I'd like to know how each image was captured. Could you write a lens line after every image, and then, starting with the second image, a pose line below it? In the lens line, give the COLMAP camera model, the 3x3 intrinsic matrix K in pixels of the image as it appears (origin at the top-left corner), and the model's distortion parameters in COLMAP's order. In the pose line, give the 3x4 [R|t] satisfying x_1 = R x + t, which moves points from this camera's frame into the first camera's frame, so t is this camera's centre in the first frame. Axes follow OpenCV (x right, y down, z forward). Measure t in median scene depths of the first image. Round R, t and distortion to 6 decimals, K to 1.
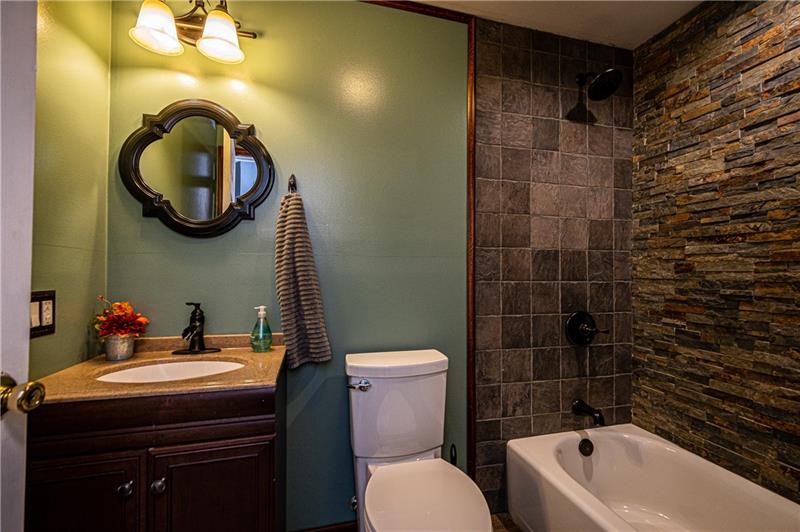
lens RADIAL K [[353.6, 0, 414.3], [0, 353.6, 266.6], [0, 0, 1]] dist [0.000039, -0.000177]
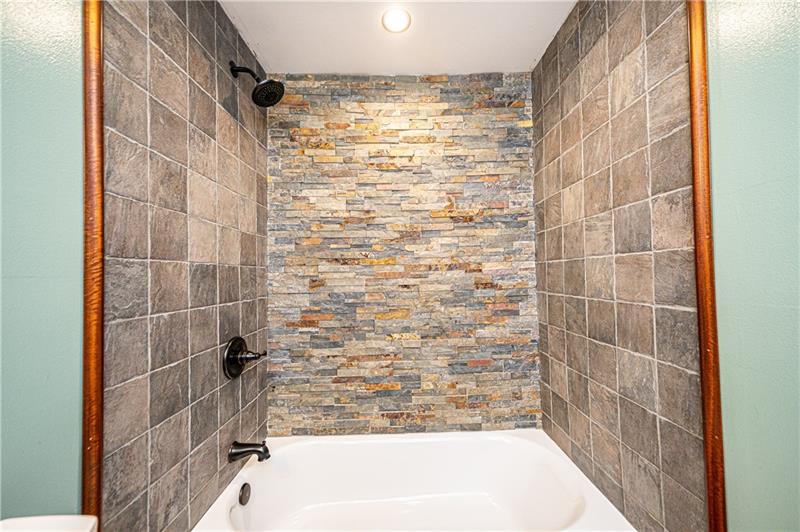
lens RADIAL K [[297.8, 0, 402.4], [0, 297.8, 268.7], [0, 0, 1]] dist [0.028608, -0.010385]
pose [[0.257315, 0.013416, 0.966234, -0.142803], [0.001717, 0.999896, -0.014340, -0.030275], [-0.966326, 0.005349, 0.257265, 0.449814]]
